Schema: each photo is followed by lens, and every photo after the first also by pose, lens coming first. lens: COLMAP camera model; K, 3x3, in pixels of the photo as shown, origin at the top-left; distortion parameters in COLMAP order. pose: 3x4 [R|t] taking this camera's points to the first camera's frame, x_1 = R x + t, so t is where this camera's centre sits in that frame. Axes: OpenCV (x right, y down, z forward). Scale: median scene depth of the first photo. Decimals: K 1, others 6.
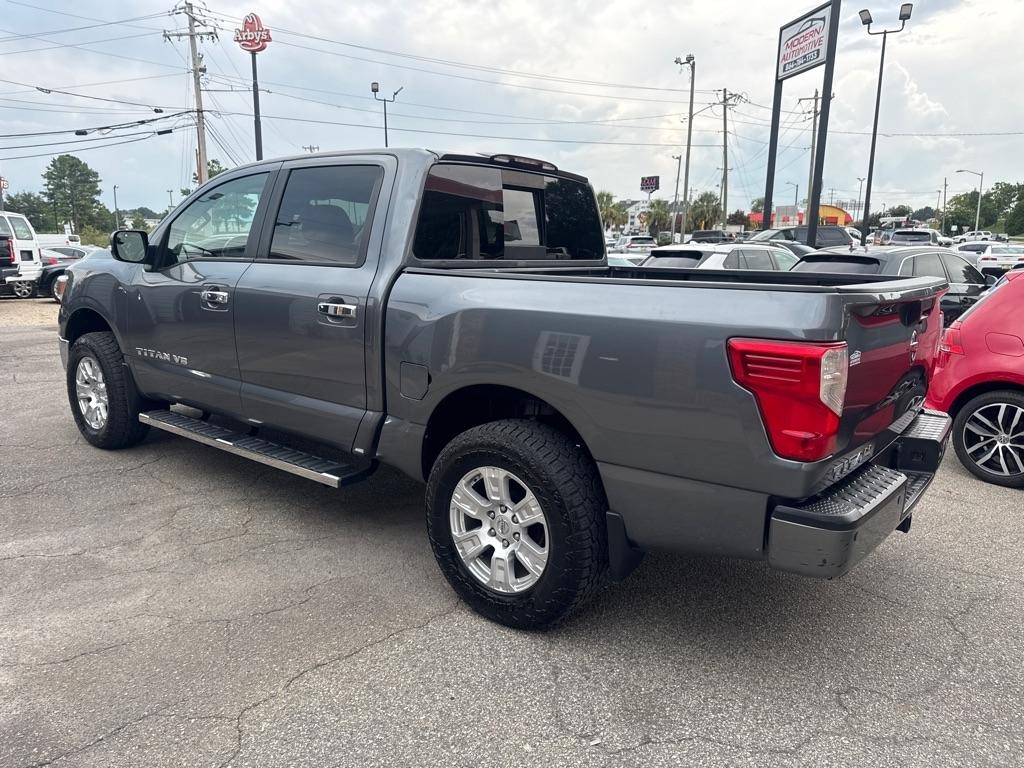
lens RADIAL K [[722.3, 0, 507.6], [0, 722.3, 376.7], [0, 0, 1]] dist [0.047179, -0.059857]
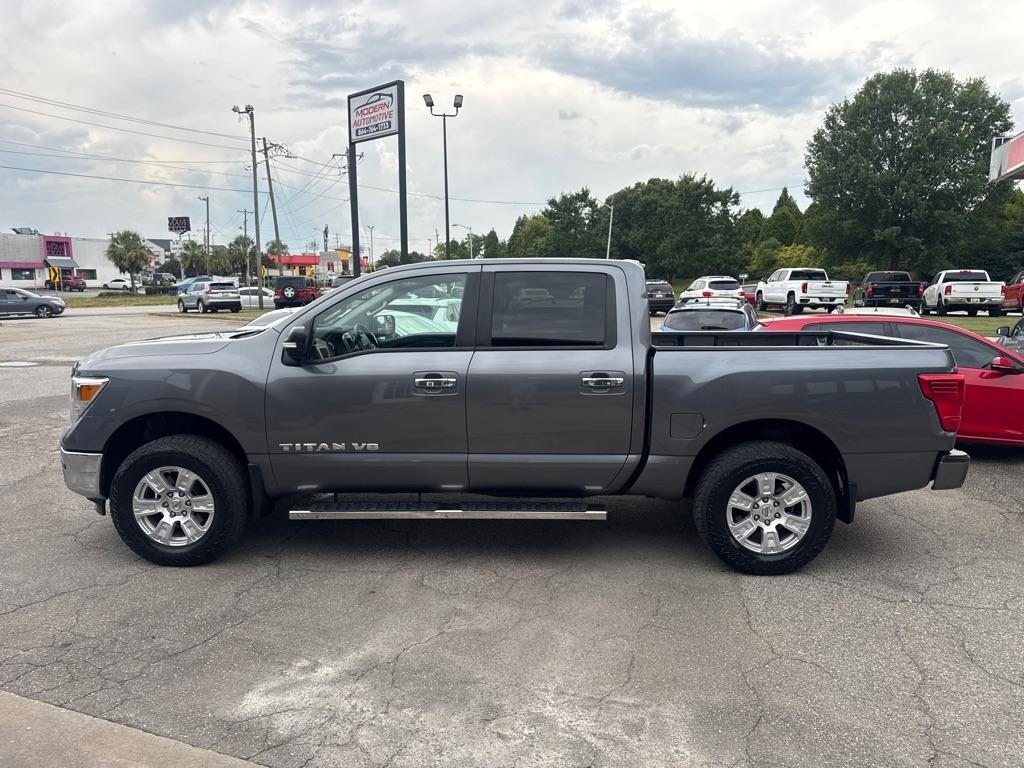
lens RADIAL K [[715.3, 0, 512.0], [0, 715.3, 384.0], [0, 0, 1]] dist [0.046470, -0.062534]
pose [[0.795670, -0.099146, 0.597560, -0.140557], [0.124495, 0.992220, -0.001141, -0.013392], [-0.592798, 0.075301, 0.801823, 0.008177]]
